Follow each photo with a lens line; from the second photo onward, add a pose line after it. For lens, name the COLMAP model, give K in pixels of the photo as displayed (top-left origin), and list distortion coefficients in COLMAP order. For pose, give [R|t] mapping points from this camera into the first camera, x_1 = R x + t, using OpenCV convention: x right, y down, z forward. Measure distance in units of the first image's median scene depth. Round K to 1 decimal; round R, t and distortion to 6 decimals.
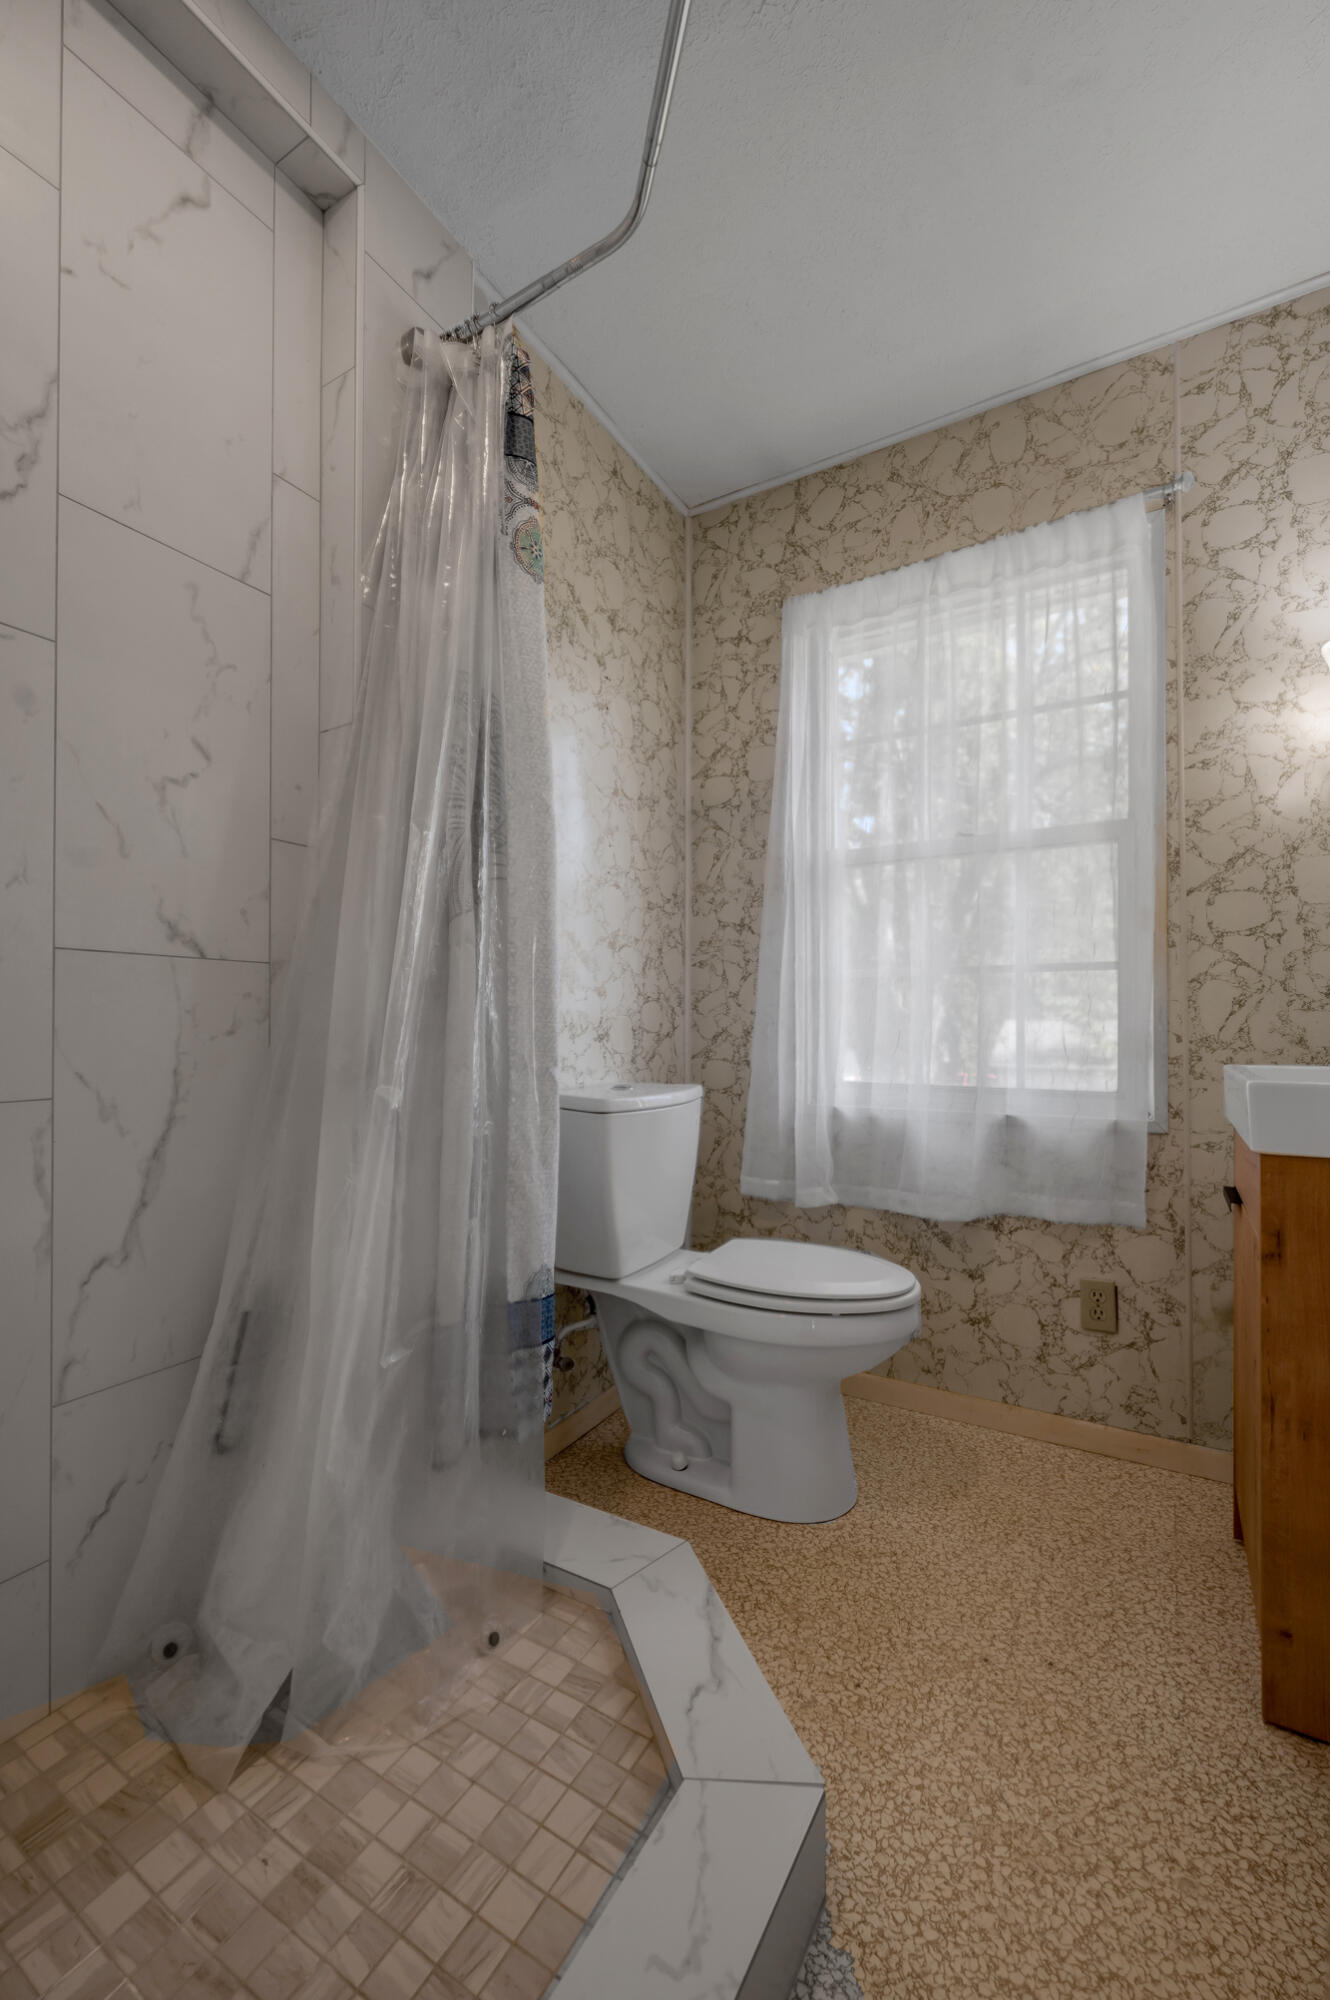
lens RADIAL K [[818.4, 0, 630.4], [0, 818.4, 1018.9], [0, 0, 1]] dist [-0.001044, -0.000715]
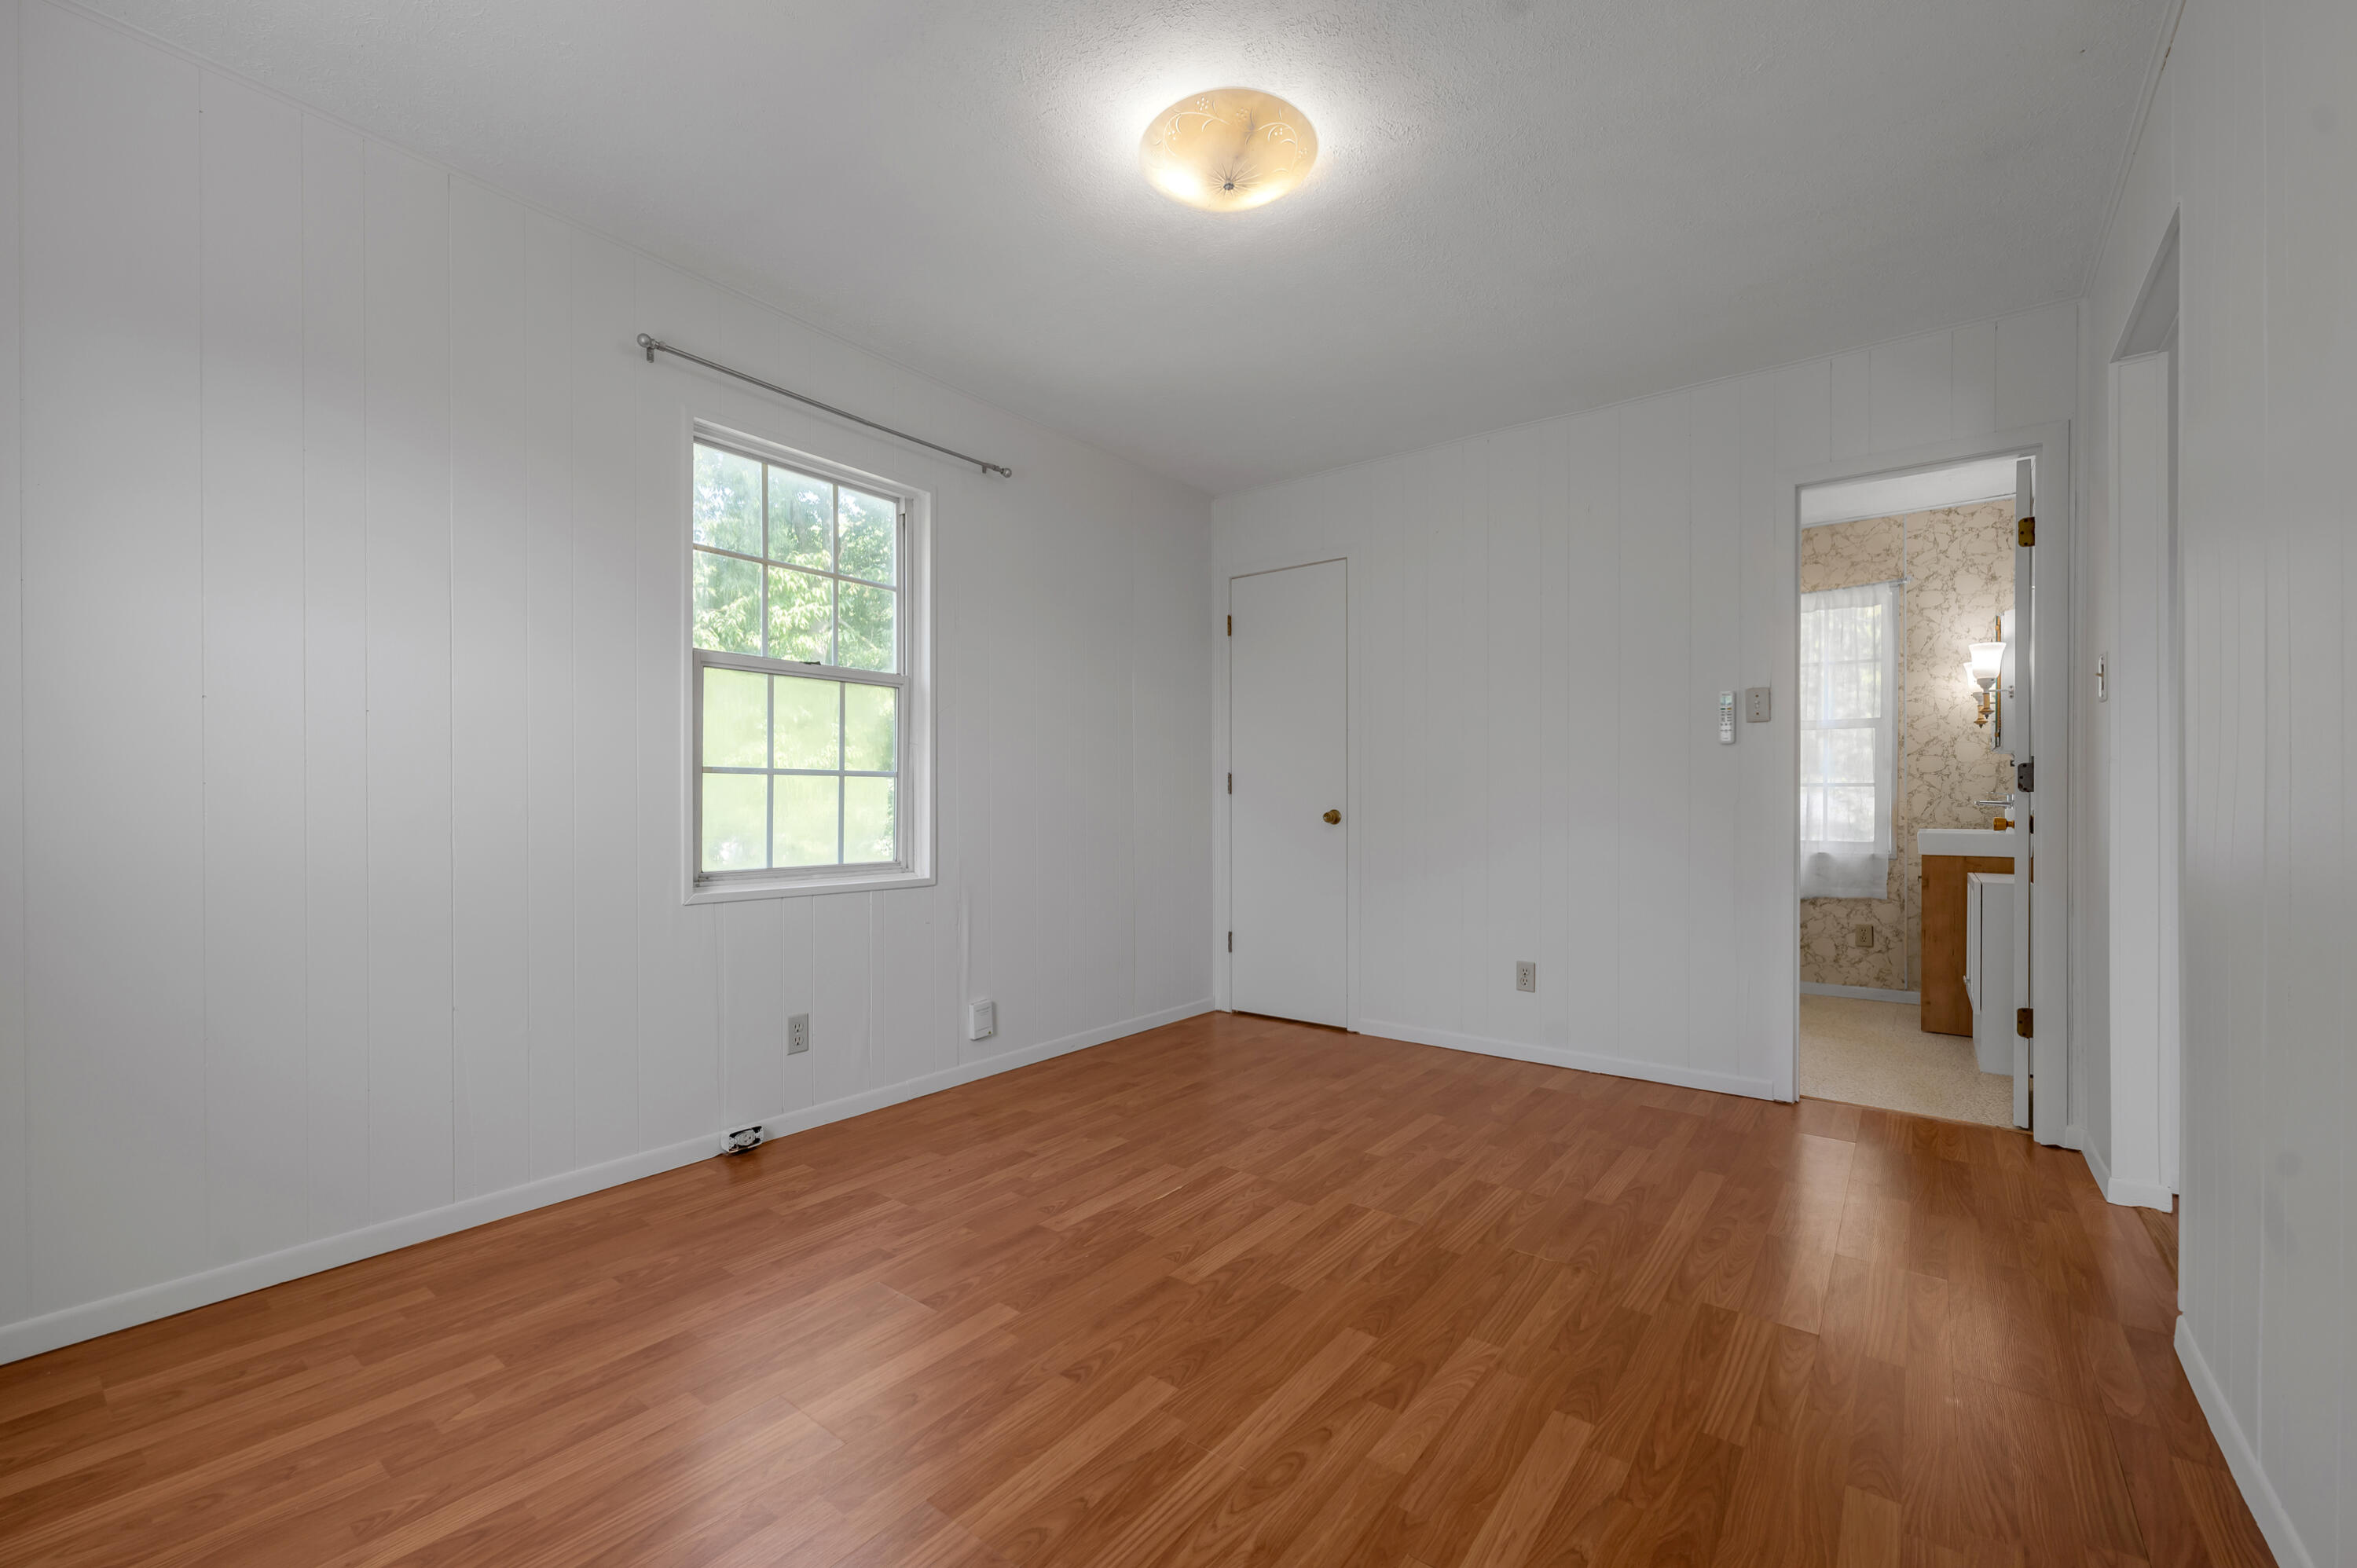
lens RADIAL K [[964.4, 0, 1134.1], [0, 964.4, 795.3], [0, 0, 1]] dist [-0.001044, -0.000715]
pose [[0.992221, 0.006460, -0.124324, -1.167440], [-0.006035, 0.999975, 0.003792, -0.037762], [0.124345, -0.003013, 0.992234, -2.007022]]
